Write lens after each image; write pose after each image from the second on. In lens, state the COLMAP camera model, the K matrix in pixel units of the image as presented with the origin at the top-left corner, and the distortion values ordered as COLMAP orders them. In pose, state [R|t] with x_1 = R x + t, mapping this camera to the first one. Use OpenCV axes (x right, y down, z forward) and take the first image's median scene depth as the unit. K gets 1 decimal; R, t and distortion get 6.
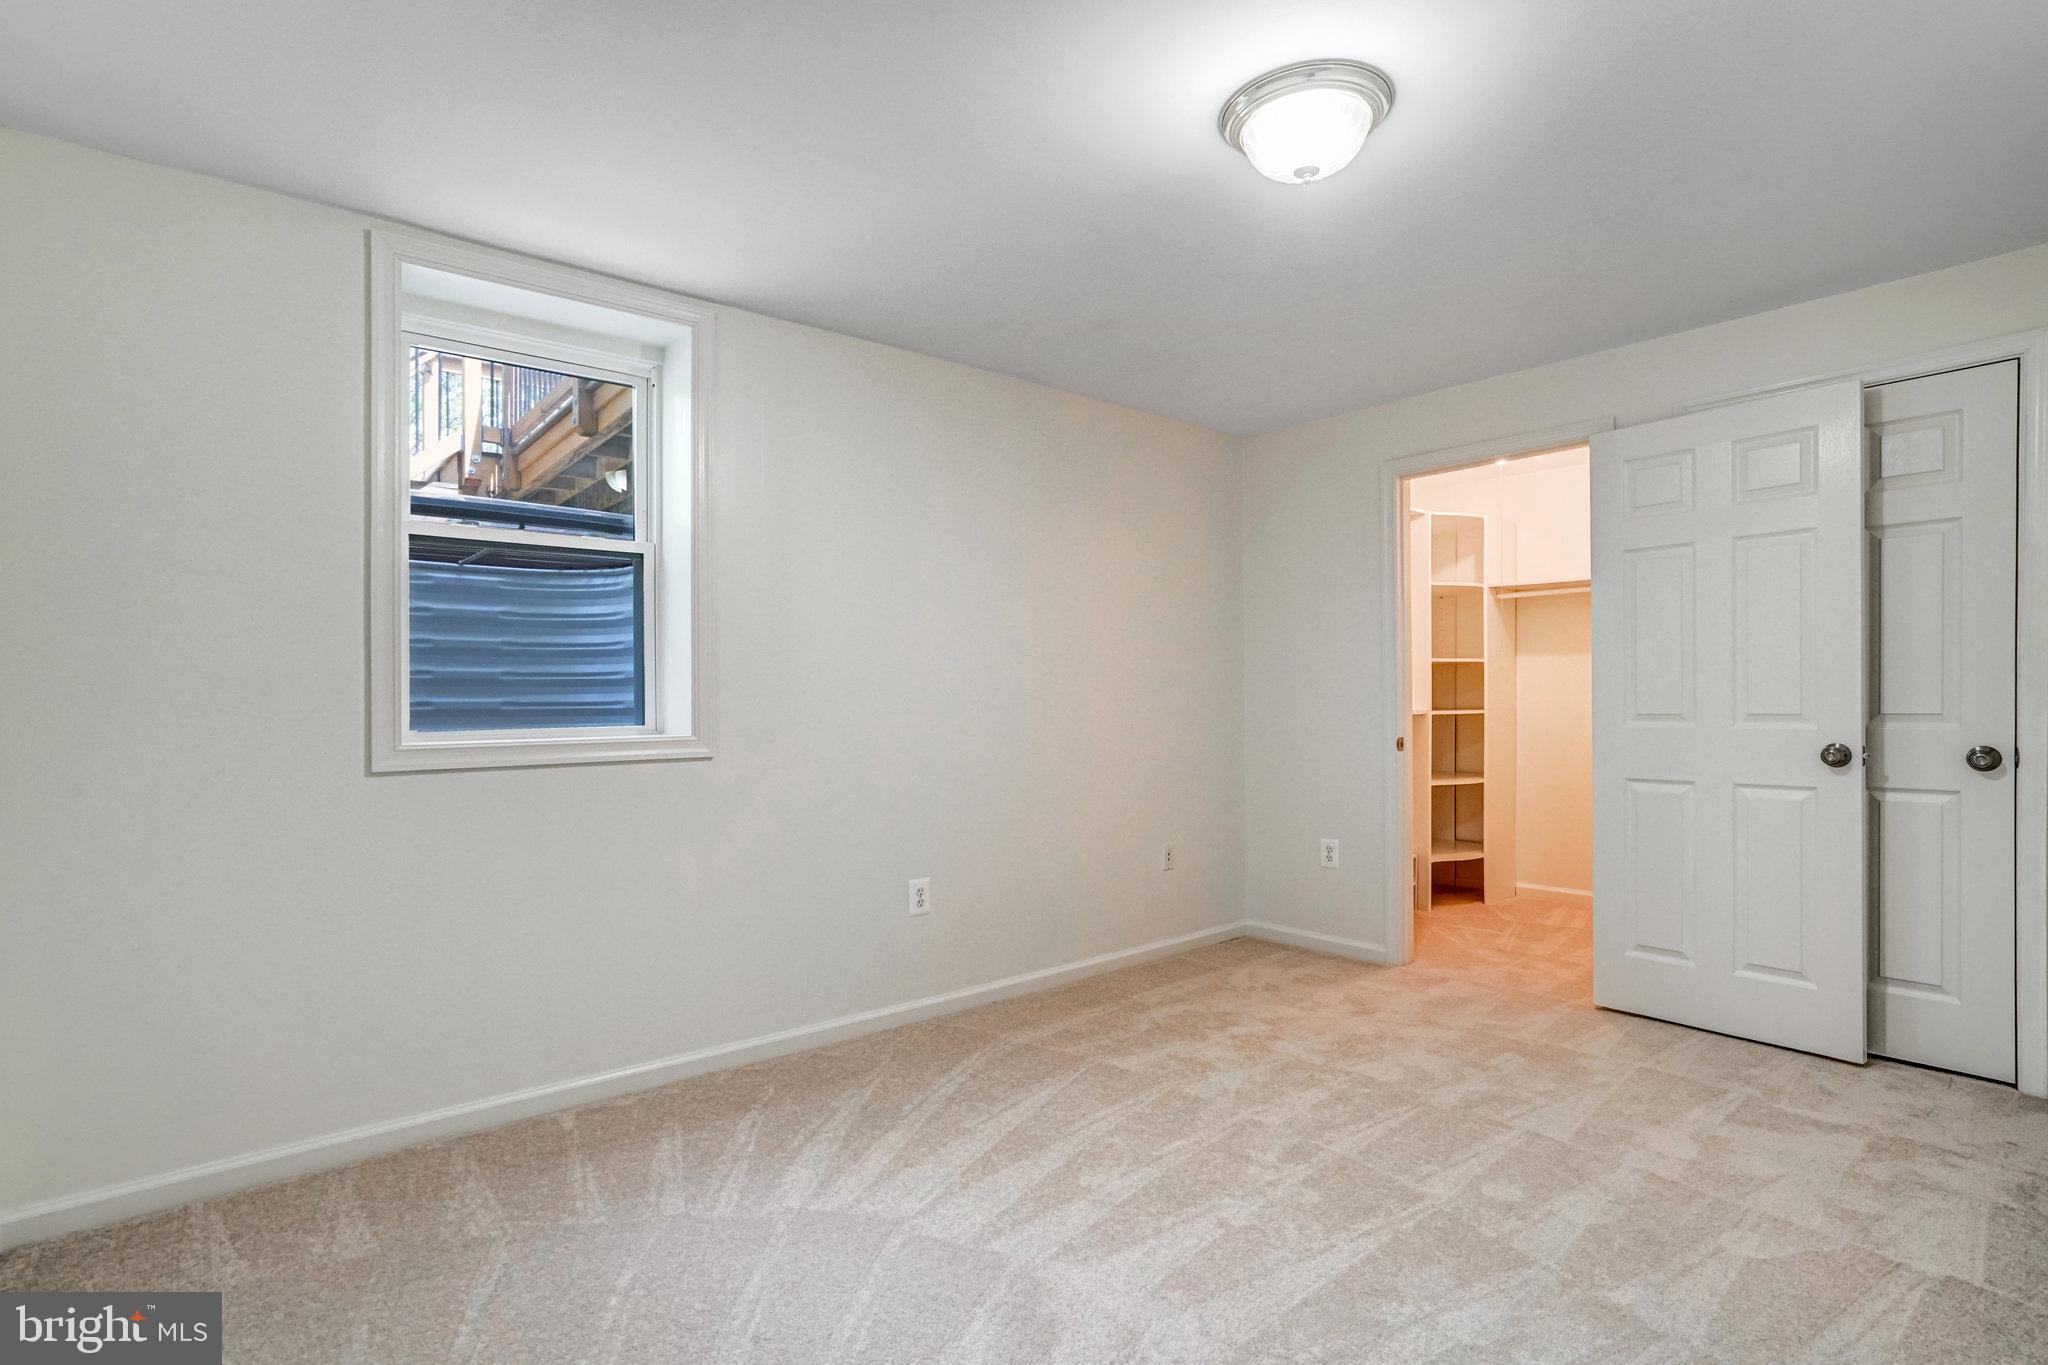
lens RADIAL K [[967.6, 0, 1007.6], [0, 967.6, 685.8], [0, 0, 1]] dist [-0.056247, 0.024897]
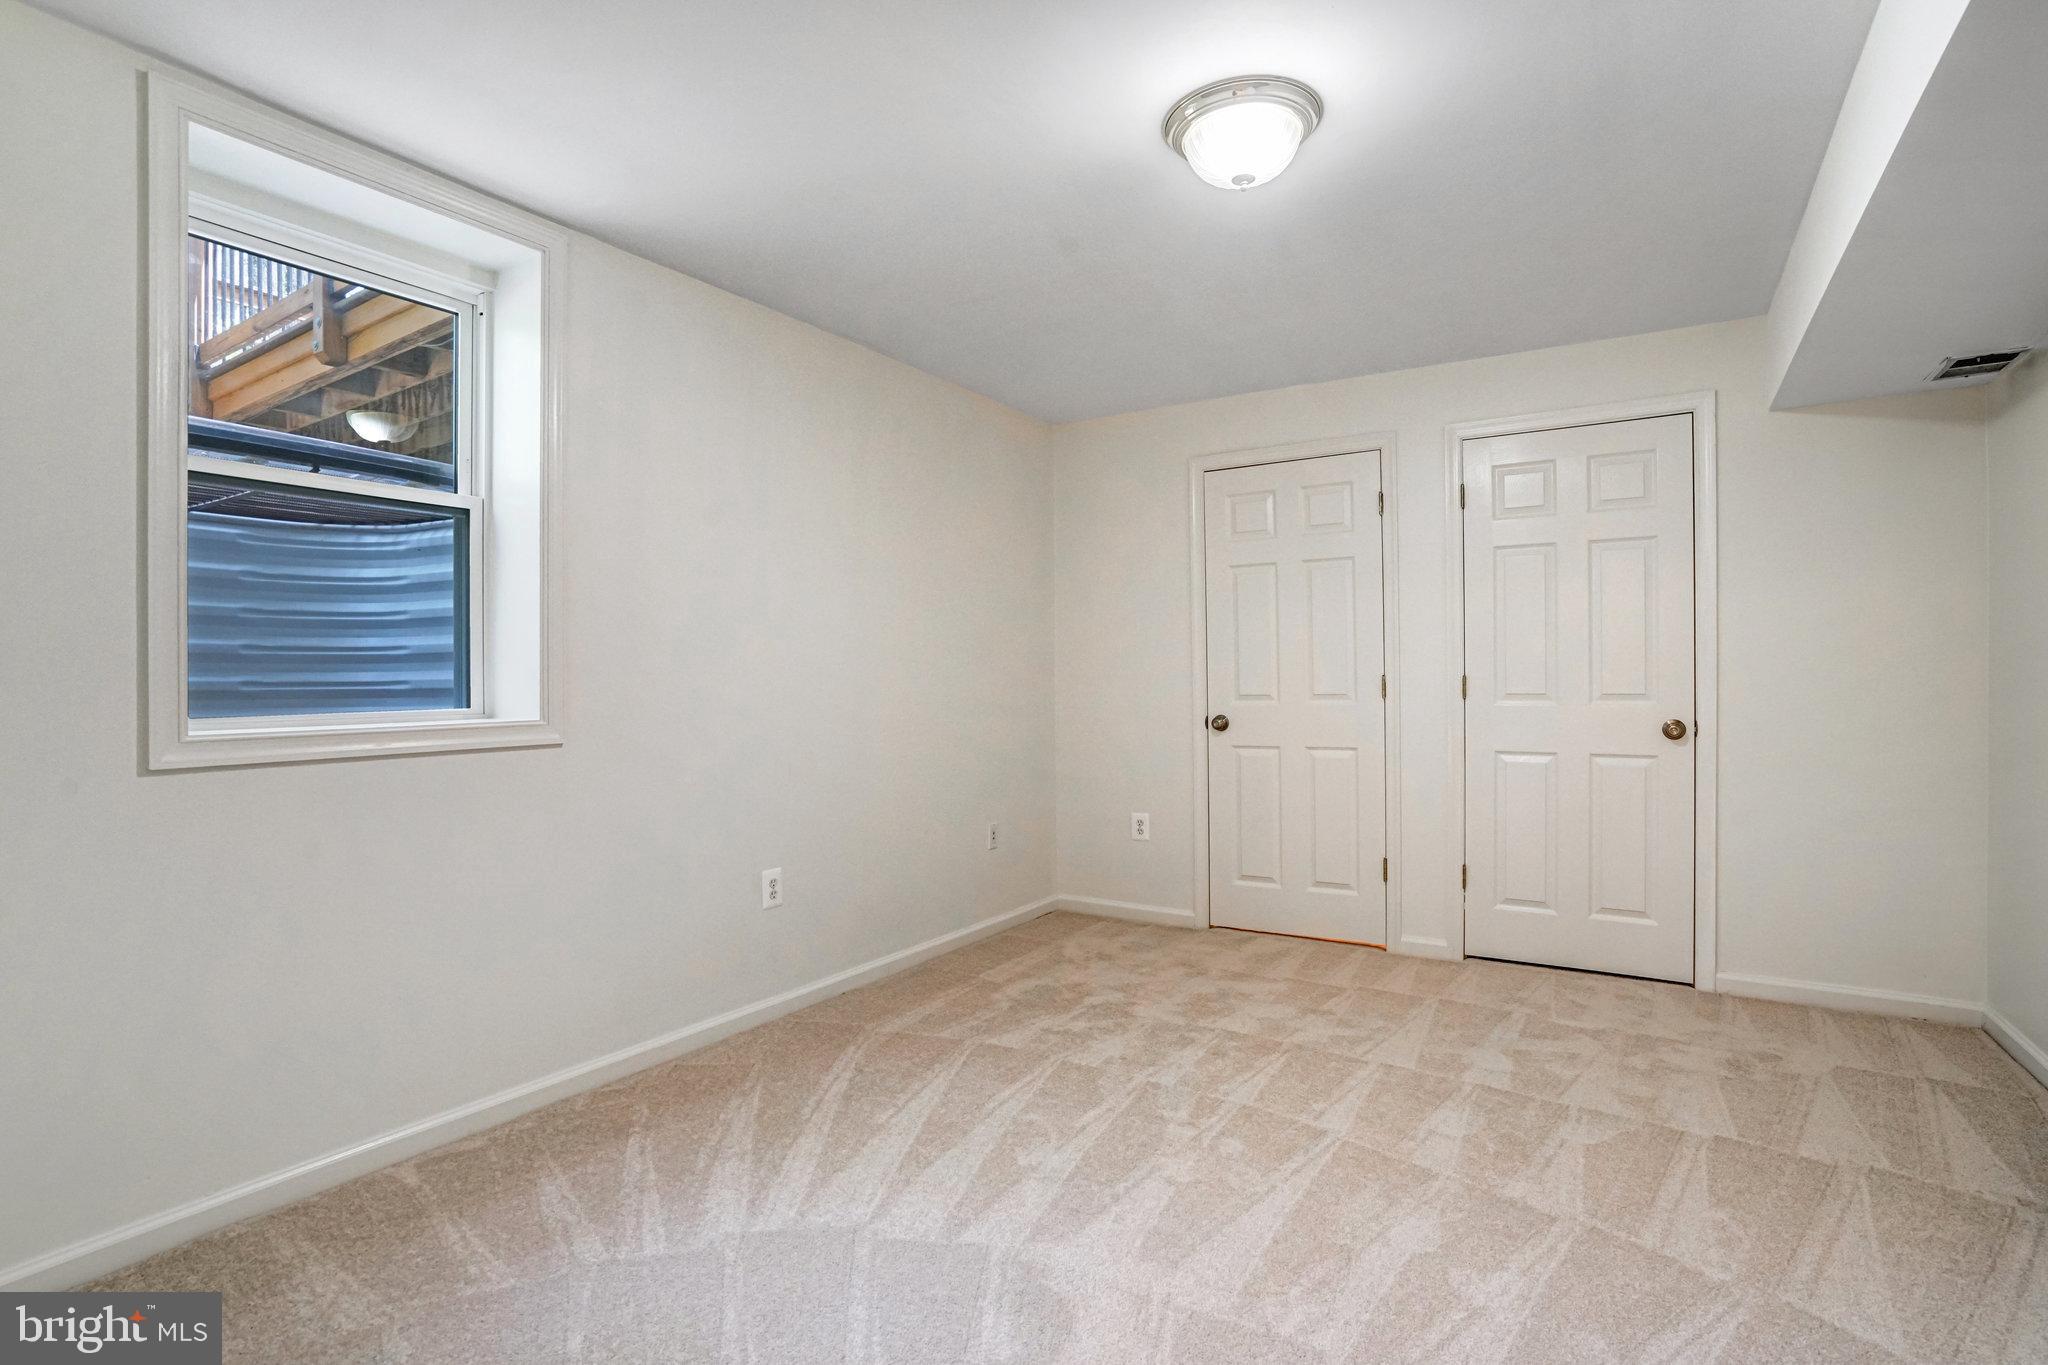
lens RADIAL K [[973.8, 0, 996.5], [0, 973.8, 681.5], [0, 0, 1]] dist [-0.053078, 0.022049]
pose [[0.956727, 0.002426, 0.290978, -0.201664], [-0.006672, 0.999885, 0.013601, 0.002394], [-0.290911, -0.014954, 0.956633, 0.041744]]
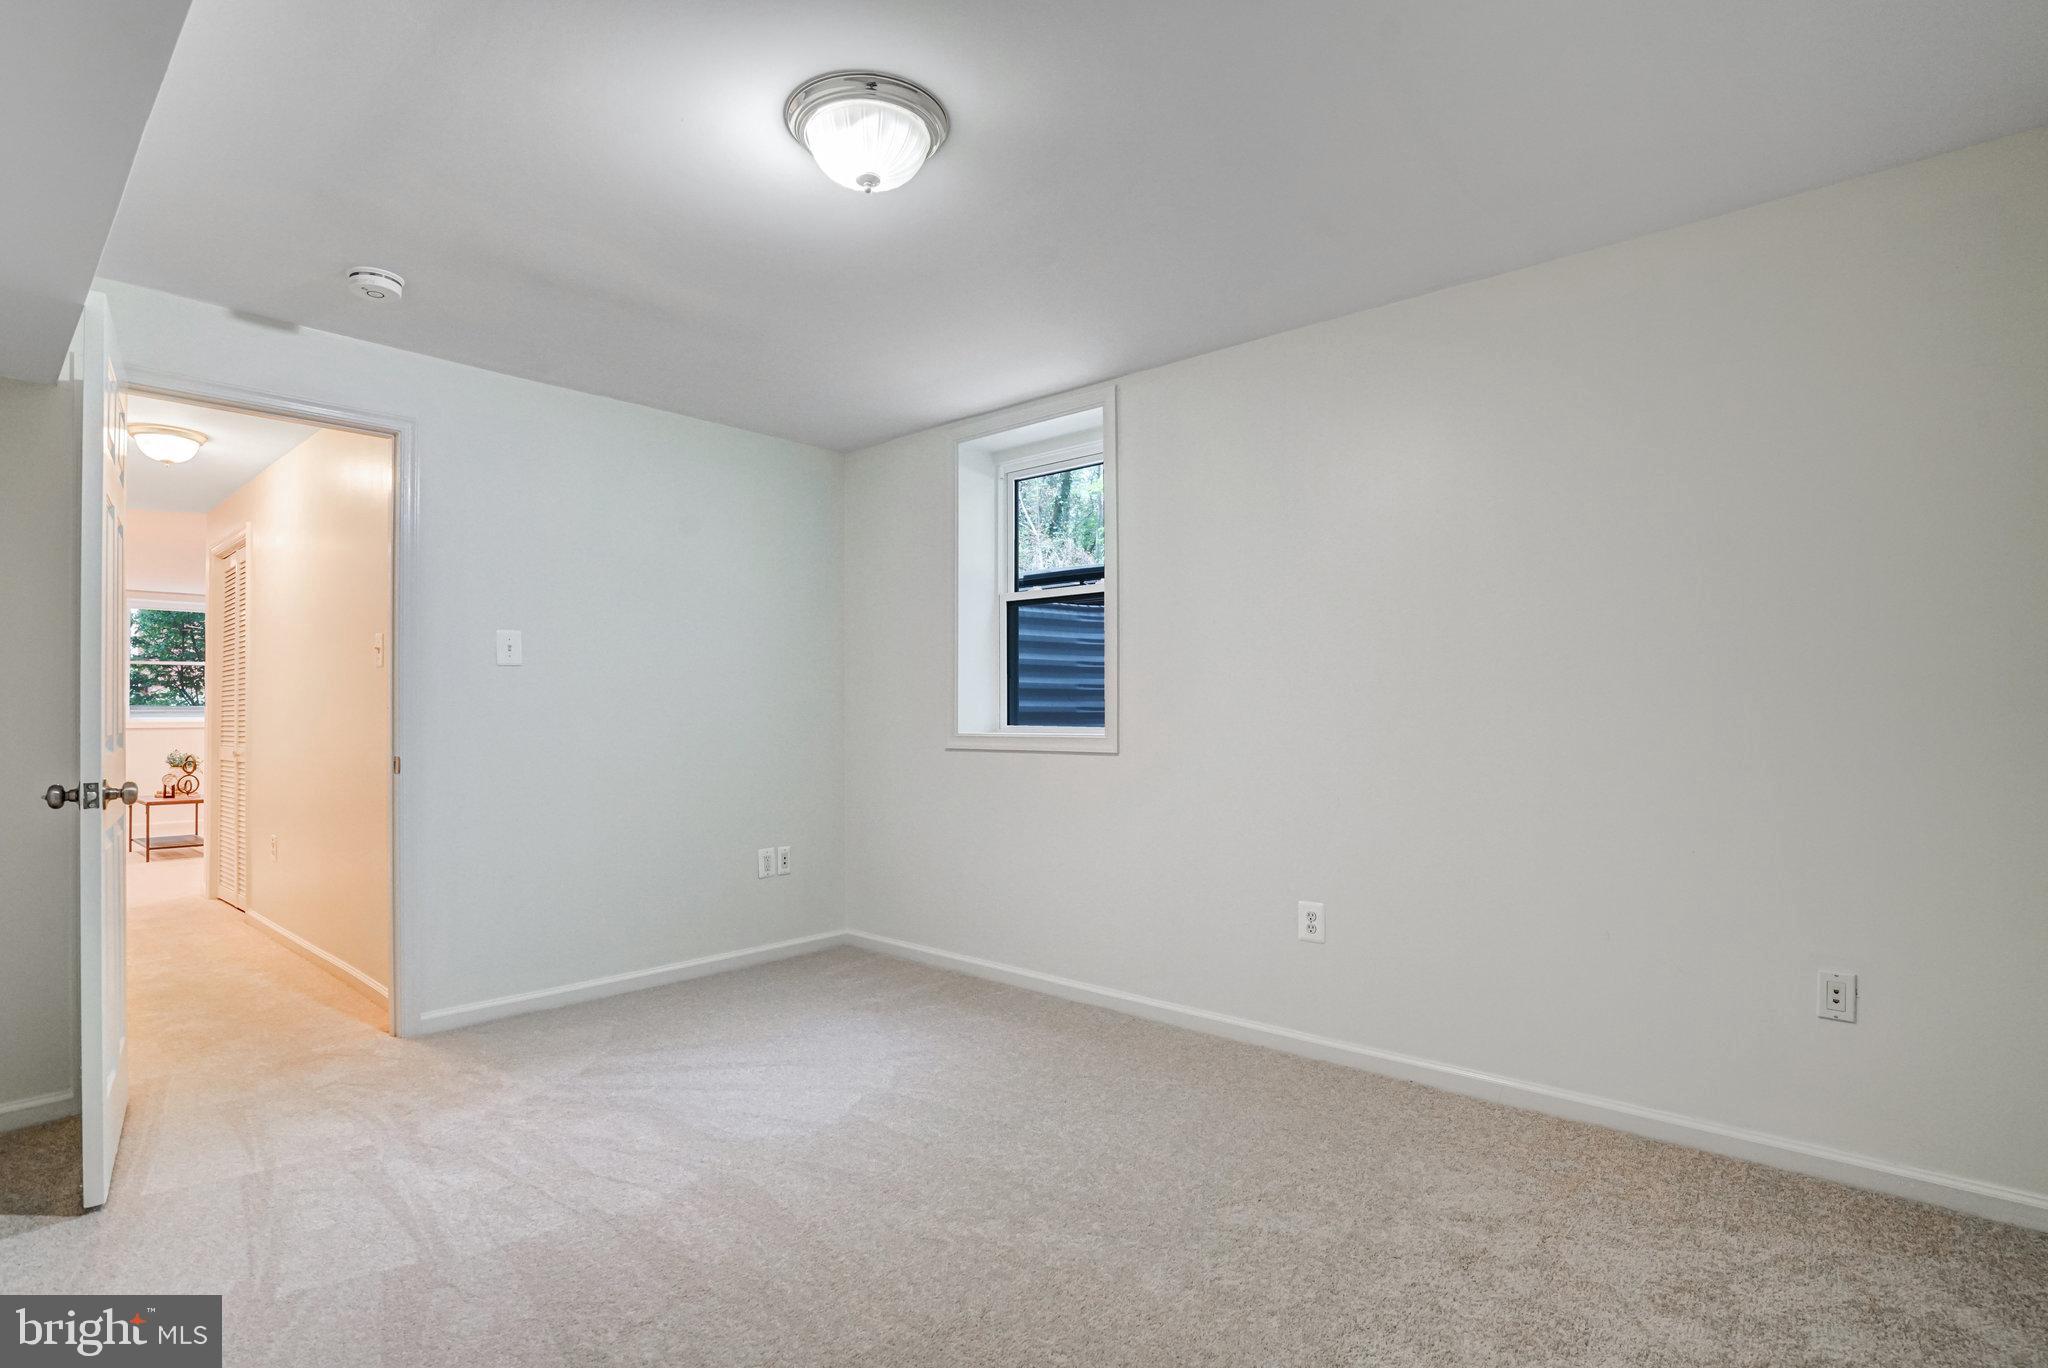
lens RADIAL K [[973.8, 0, 996.5], [0, 973.8, 683.0], [0, 0, 1]] dist [-0.053078, 0.022049]
pose [[0.167506, -0.023853, -0.985582, 0.972375], [0.009448, 0.999700, -0.022589, 0.015194], [0.985826, -0.005528, 0.167681, 0.712121]]
